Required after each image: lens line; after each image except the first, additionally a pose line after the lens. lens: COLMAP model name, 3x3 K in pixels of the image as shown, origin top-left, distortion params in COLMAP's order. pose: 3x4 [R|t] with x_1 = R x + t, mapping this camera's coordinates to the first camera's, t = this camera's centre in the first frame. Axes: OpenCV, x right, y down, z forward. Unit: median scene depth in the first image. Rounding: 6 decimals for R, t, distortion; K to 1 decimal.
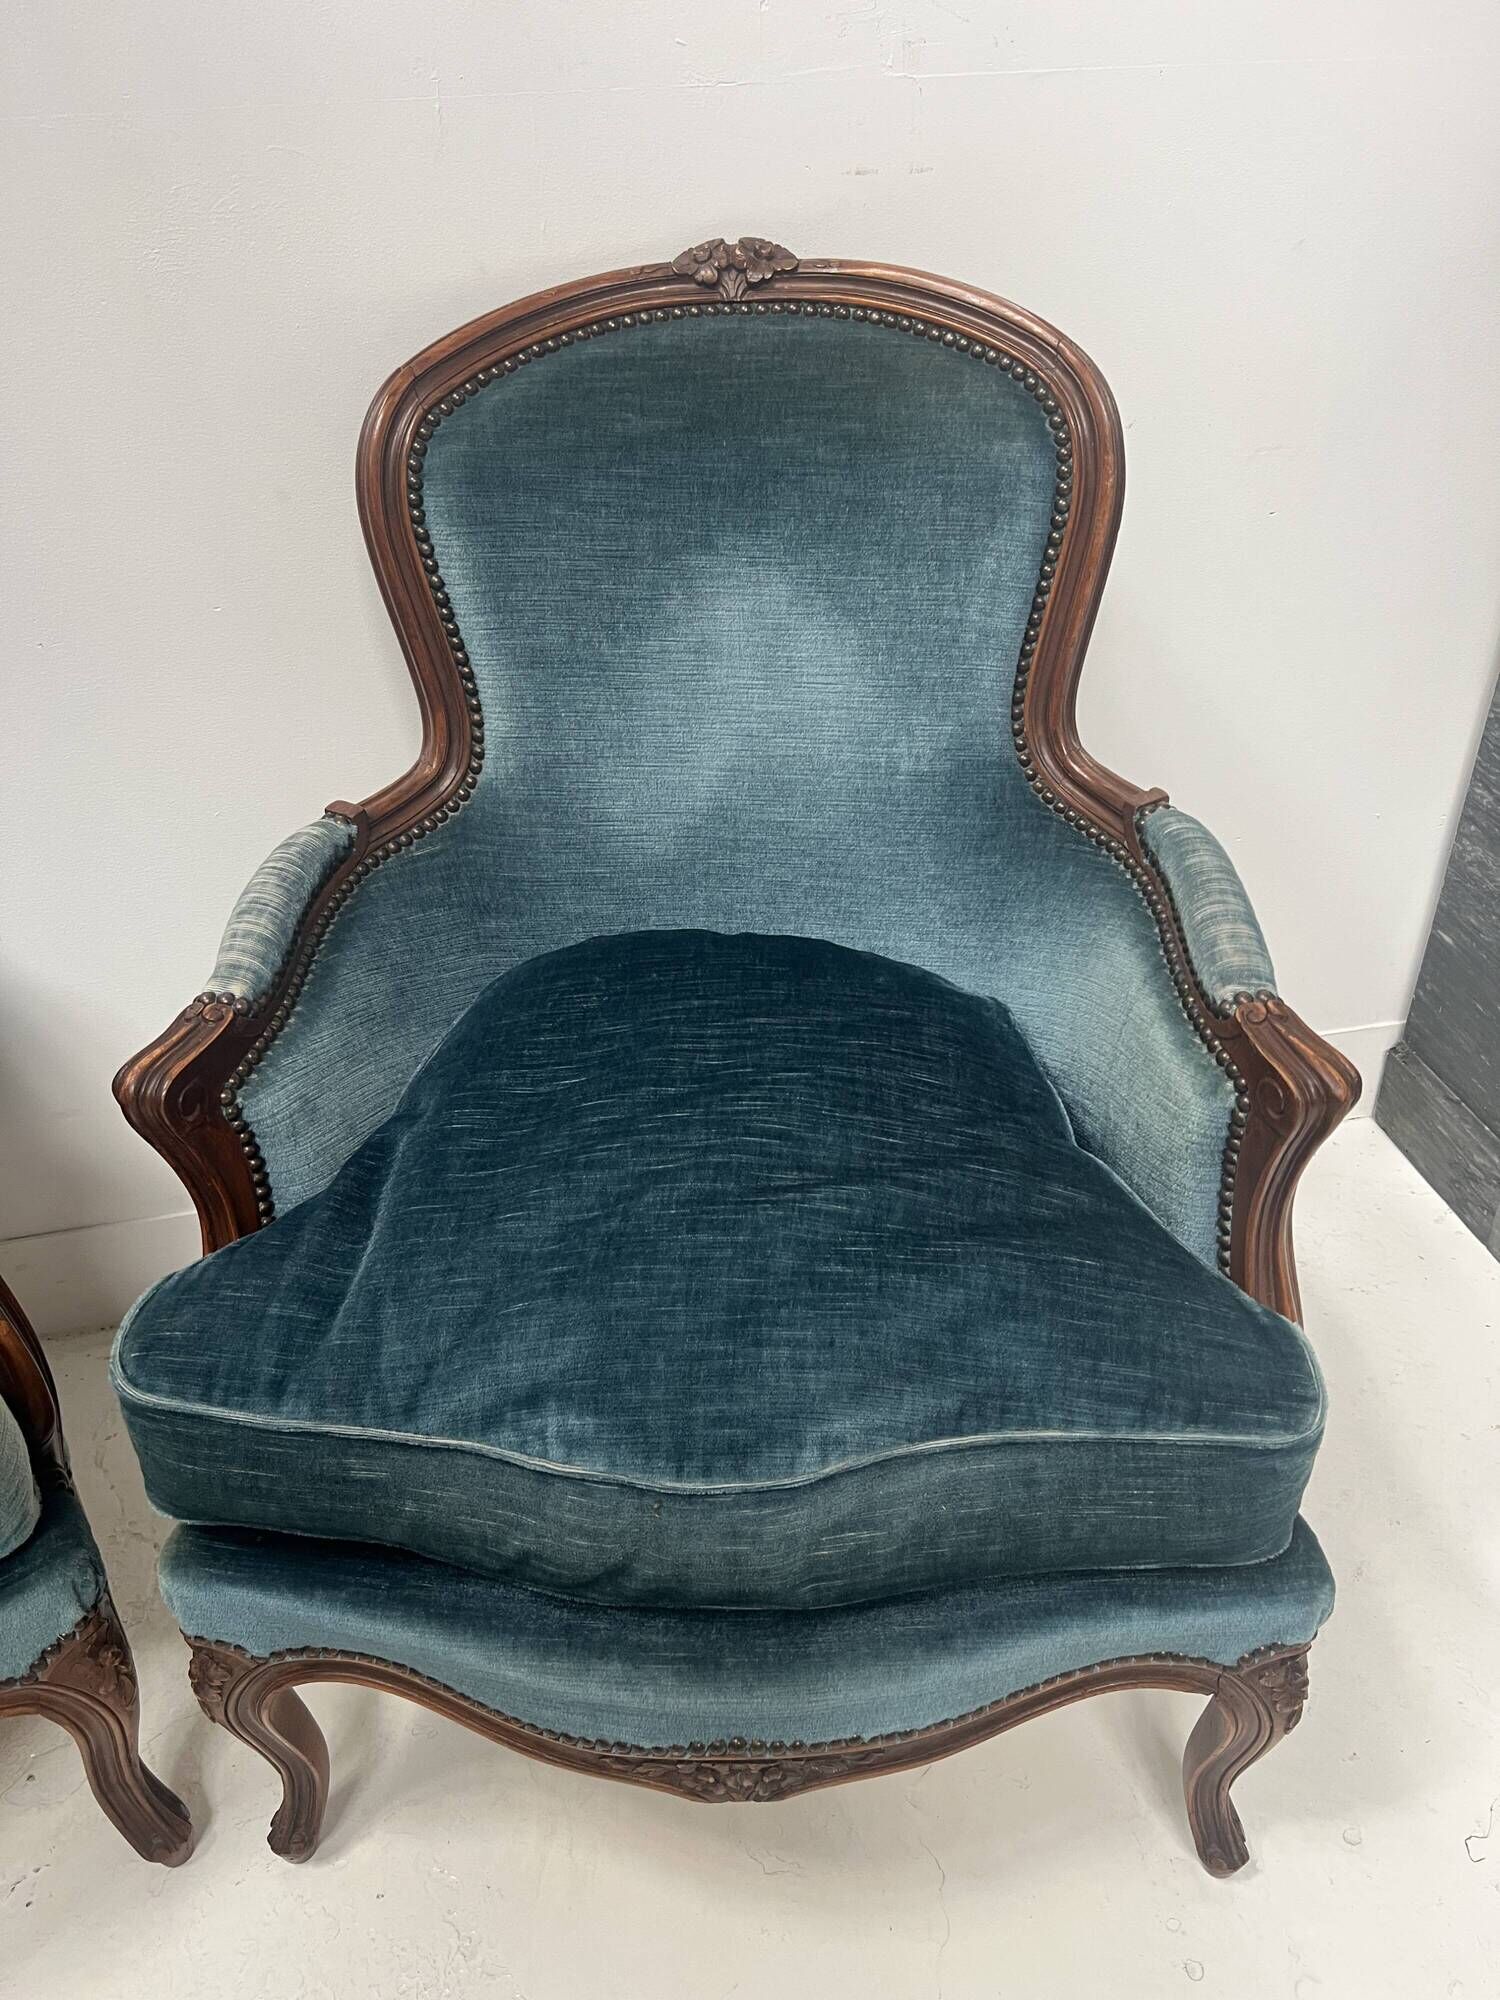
lens RADIAL K [[1497.3, 0, 737.4], [0, 1497.3, 1002.6], [0, 0, 1]] dist [0.051742, -0.071910]
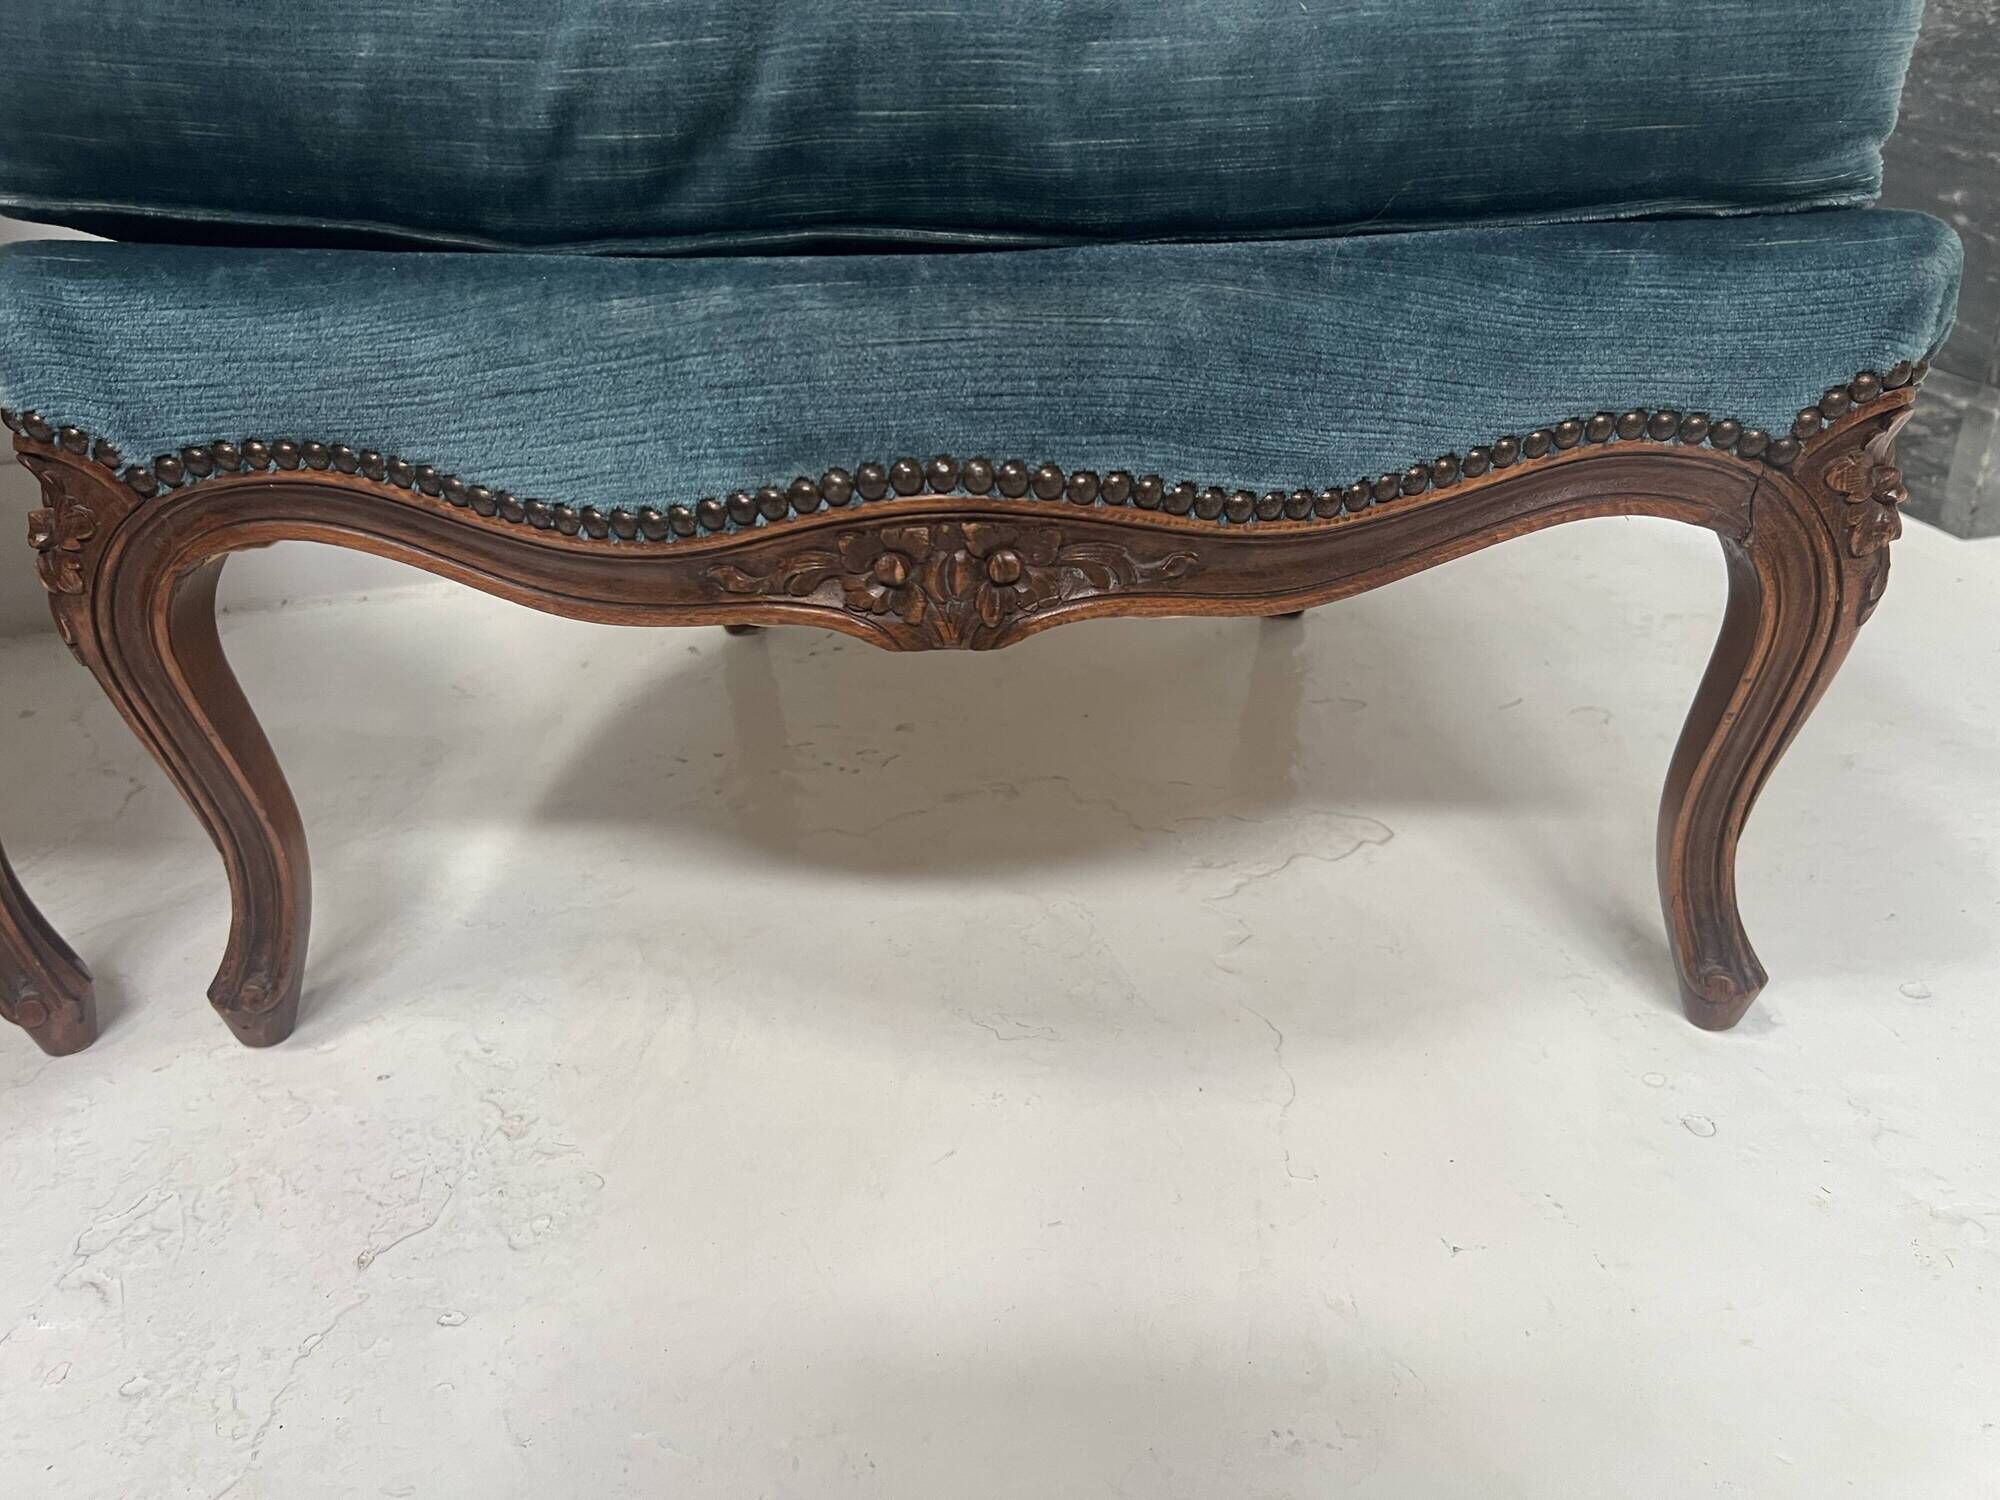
lens RADIAL K [[1520.2, 0, 1001.1], [0, 1520.2, 759.5], [0, 0, 1]] dist [0.046498, -0.056349]
pose [[0.999934, -0.001976, 0.011325, 0.012524], [0.003068, 0.995253, -0.097273, 0.523151], [-0.011079, 0.097301, 0.995193, 0.353587]]
